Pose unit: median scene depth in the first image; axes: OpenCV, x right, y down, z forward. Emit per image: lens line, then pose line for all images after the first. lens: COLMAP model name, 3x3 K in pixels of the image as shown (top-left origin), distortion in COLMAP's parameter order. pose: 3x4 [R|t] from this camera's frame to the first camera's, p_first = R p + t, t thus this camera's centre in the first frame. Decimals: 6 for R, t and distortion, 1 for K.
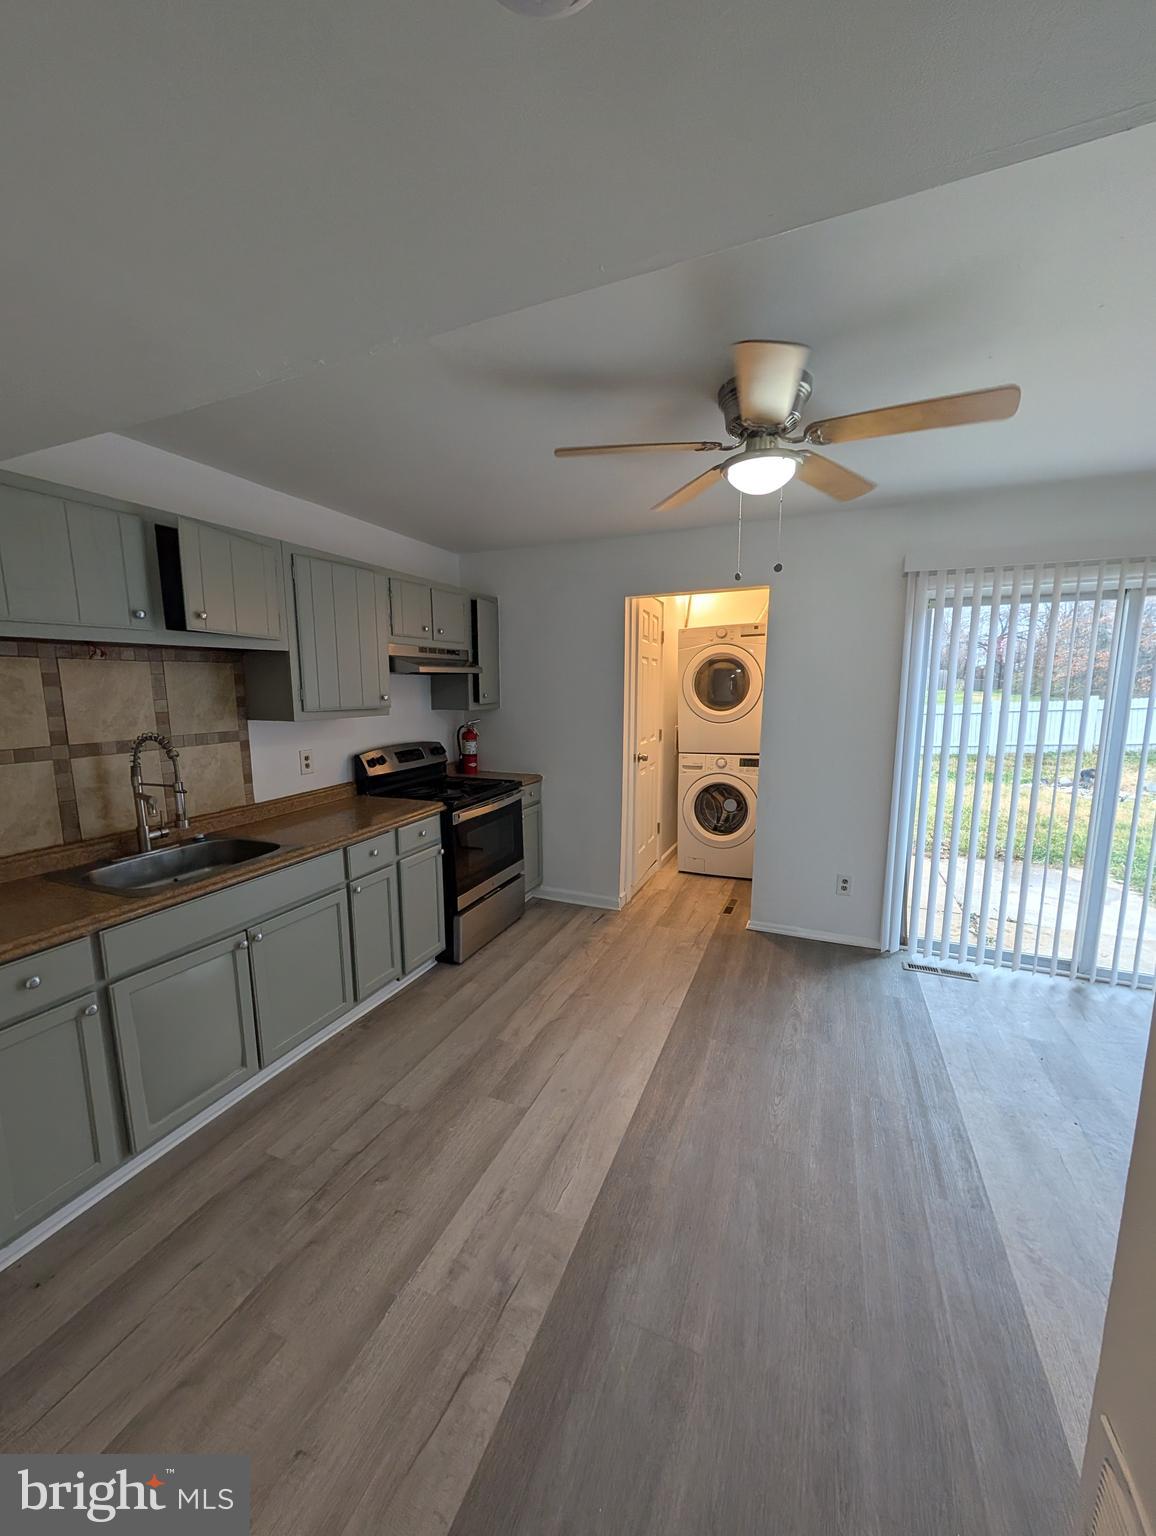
lens RADIAL K [[579.2, 0, 576.4], [0, 579.2, 771.6], [0, 0, 1]] dist [-0.001159, 0.000678]
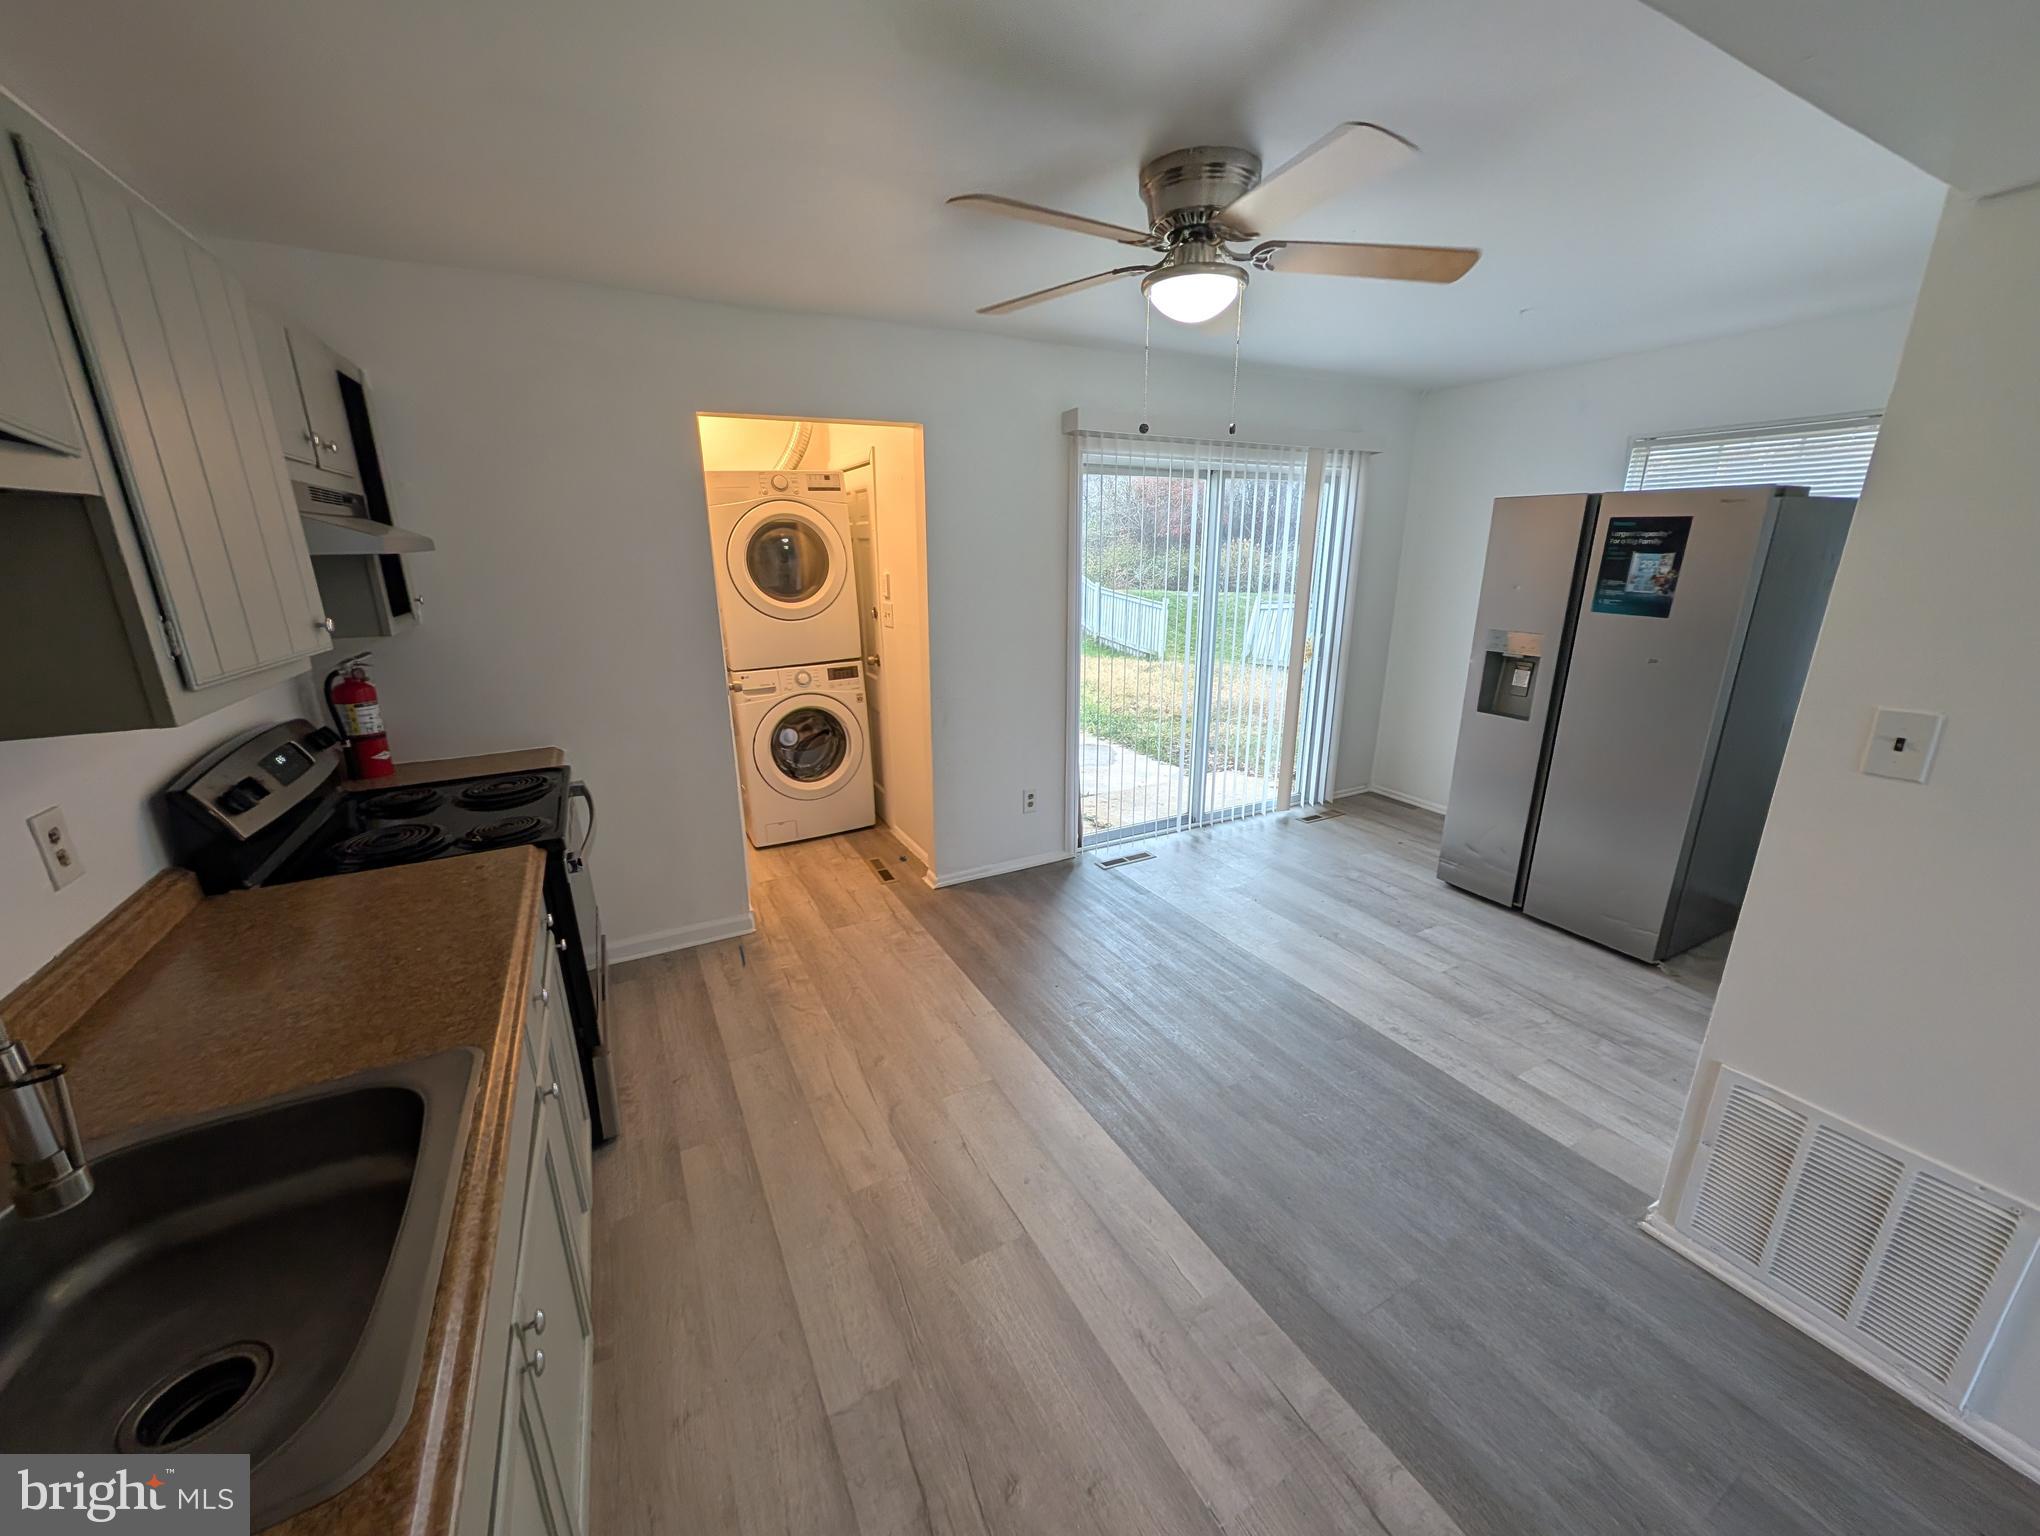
lens RADIAL K [[769.3, 0, 1026.4], [0, 769.3, 768.9], [0, 0, 1]] dist [-0.001159, 0.000678]
pose [[0.619963, -0.221335, 0.752766, -0.409415], [0.120800, 0.974875, 0.187154, -0.068154], [-0.775276, -0.025094, 0.631124, 0.293545]]
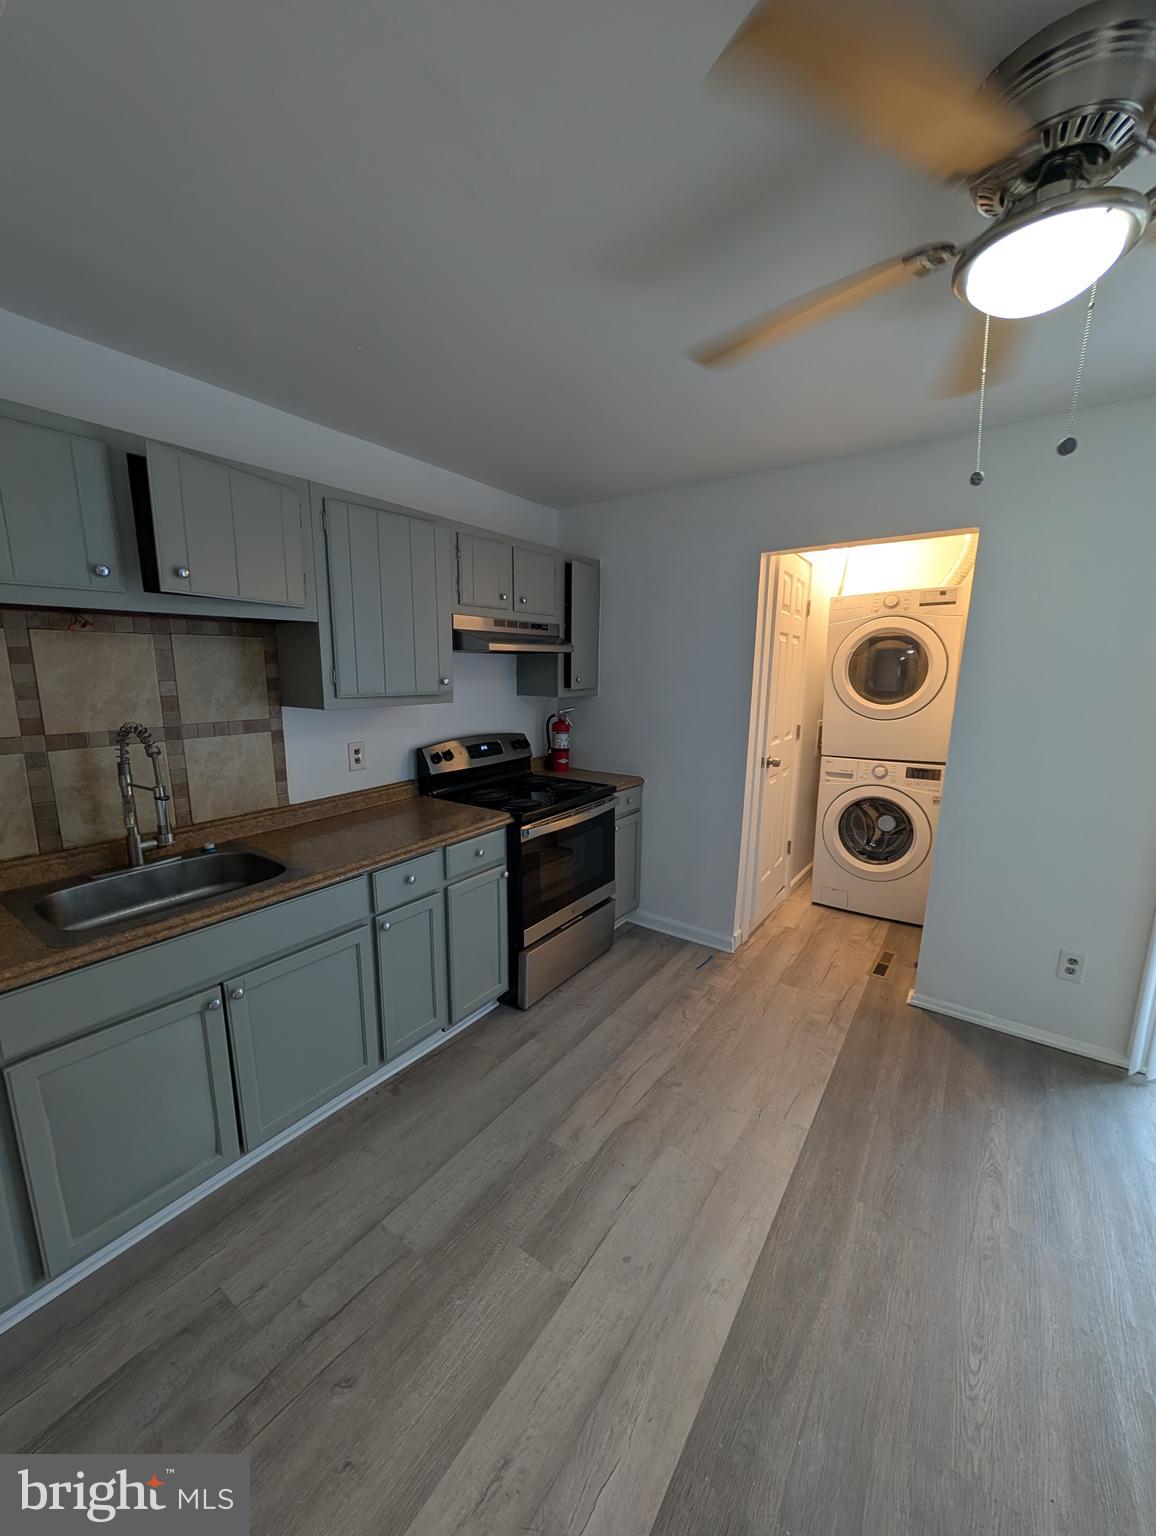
lens RADIAL K [[579.2, 0, 576.4], [0, 579.2, 771.6], [0, 0, 1]] dist [-0.001159, 0.000678]
pose [[0.976523, 0.049482, -0.209651, 0.023908], [-0.042886, 0.998435, 0.035896, -0.035340], [0.211099, -0.026063, 0.977117, 0.222150]]
